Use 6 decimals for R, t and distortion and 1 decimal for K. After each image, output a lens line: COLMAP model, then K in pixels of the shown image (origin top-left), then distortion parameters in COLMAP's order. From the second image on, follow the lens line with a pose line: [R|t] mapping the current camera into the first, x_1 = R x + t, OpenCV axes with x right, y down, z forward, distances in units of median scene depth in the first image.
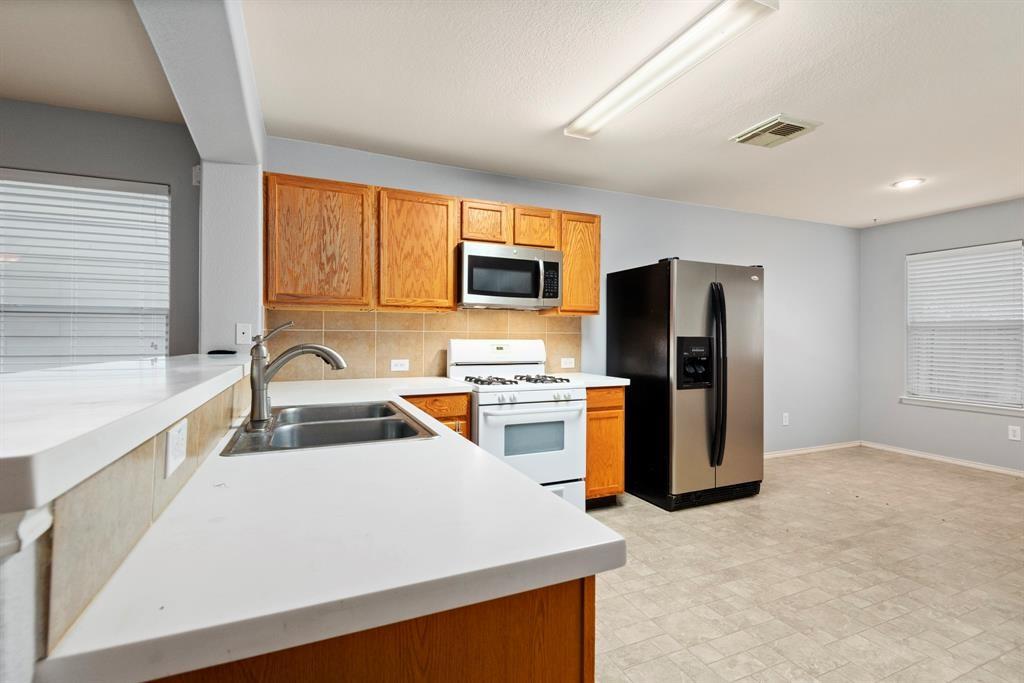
lens RADIAL K [[474.9, 0, 519.9], [0, 474.9, 334.6], [0, 0, 1]] dist [0.026736, -0.017002]
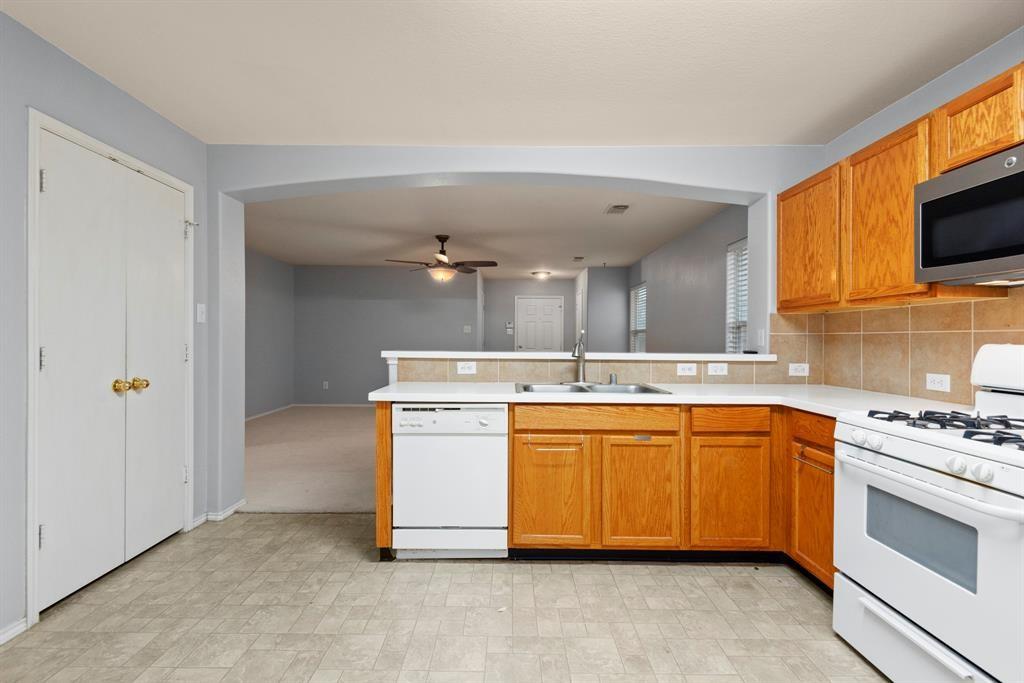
lens RADIAL K [[474.9, 0, 510.6], [0, 474.9, 339.7], [0, 0, 1]] dist [0.026736, -0.017002]
pose [[-0.411499, -0.006211, -0.911389, 0.665983], [-0.003414, 0.999980, -0.005273, 0.010263], [0.911404, 0.000942, -0.411512, 0.780297]]
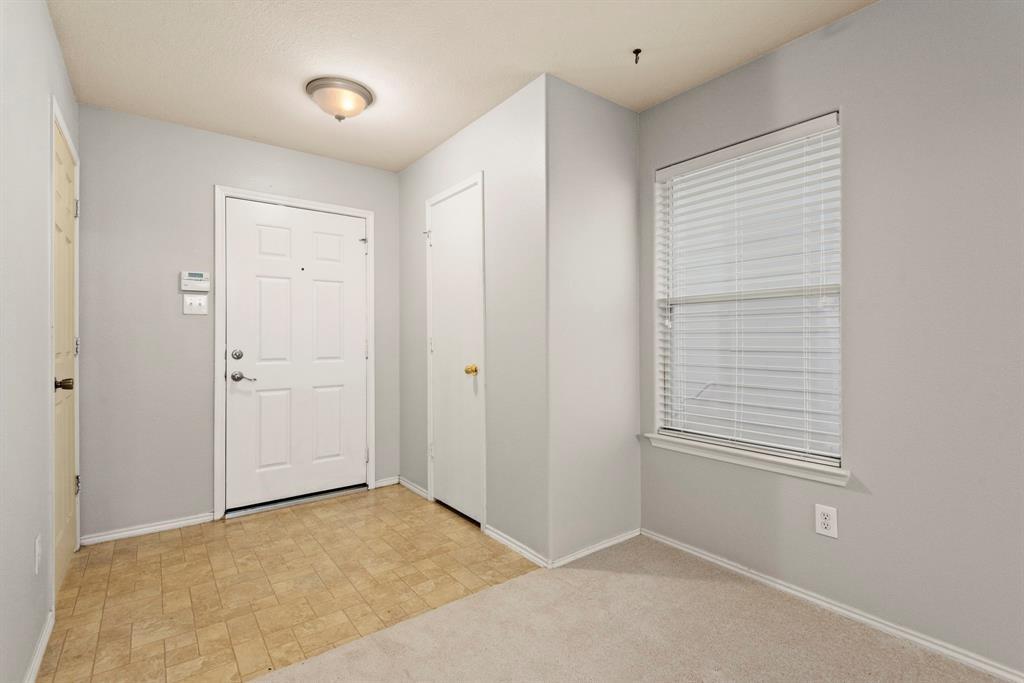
lens RADIAL K [[474.9, 0, 504.9], [0, 474.9, 335.2], [0, 0, 1]] dist [0.026736, -0.017002]
pose [[0.215339, -0.010044, -0.976488, -1.159223], [0.008307, 0.999930, -0.008453, 0.012437], [0.976504, -0.006291, 0.215407, -0.133576]]
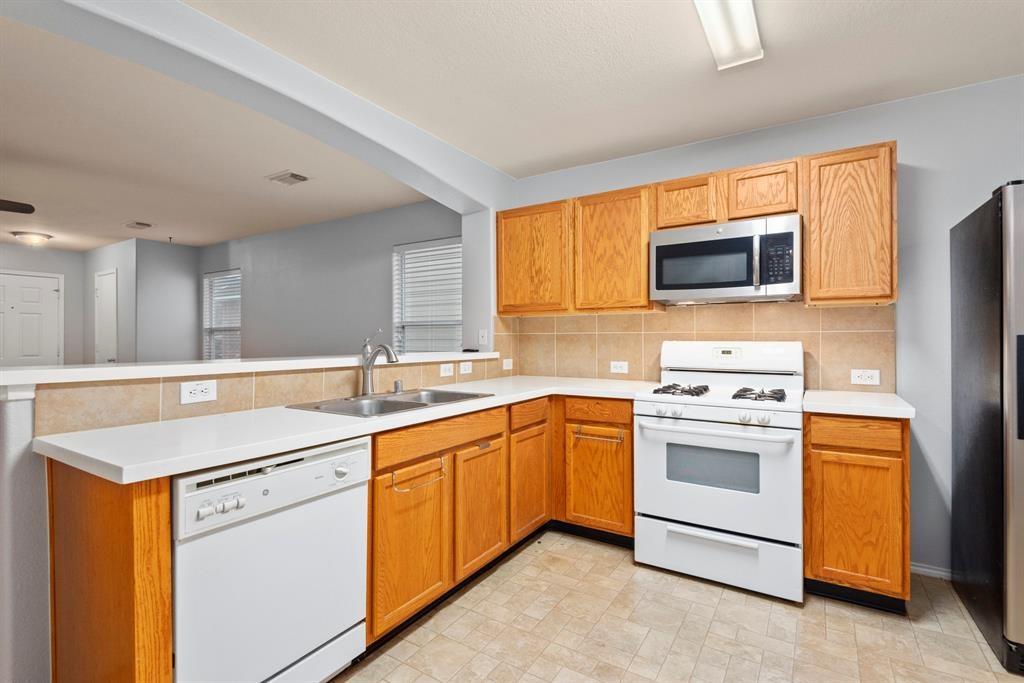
lens RADIAL K [[474.9, 0, 511.3], [0, 474.9, 335.9], [0, 0, 1]] dist [0.026736, -0.017002]
pose [[0.550931, -0.011318, -0.834474, 0.488125], [0.008871, 0.999931, -0.007705, 0.004920], [0.834503, -0.003158, 0.550994, 0.283734]]
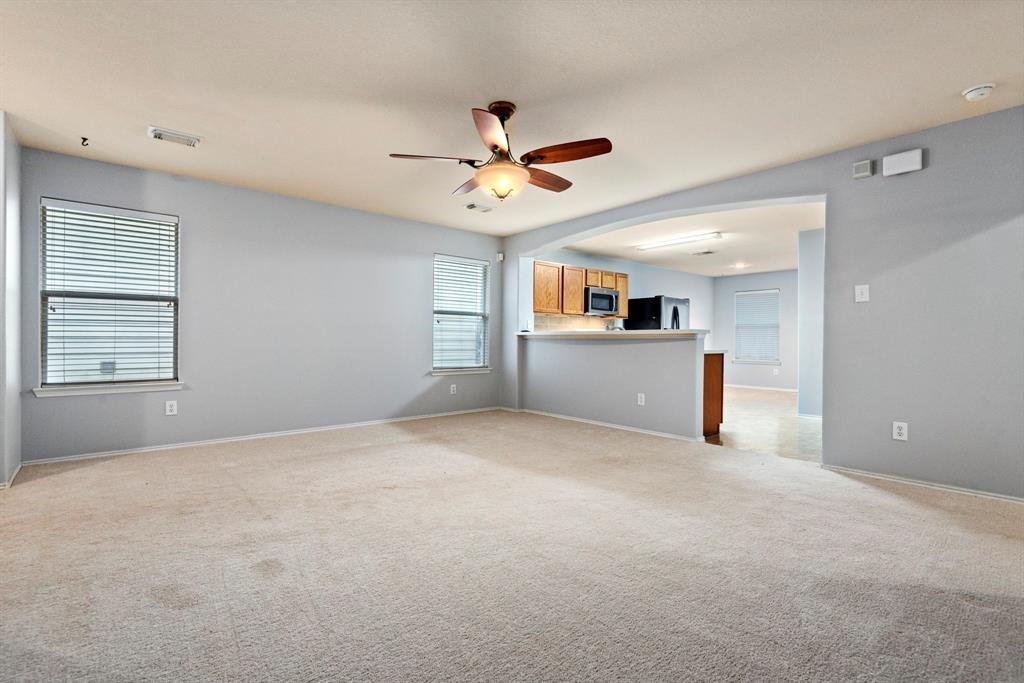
lens RADIAL K [[474.9, 0, 522.3], [0, 474.9, 334.4], [0, 0, 1]] dist [0.026736, -0.017002]
pose [[0.954105, 0.004130, 0.299444, -1.154154], [-0.002564, 0.999981, -0.005624, 0.054663], [-0.299461, 0.004598, 0.954097, -1.164221]]
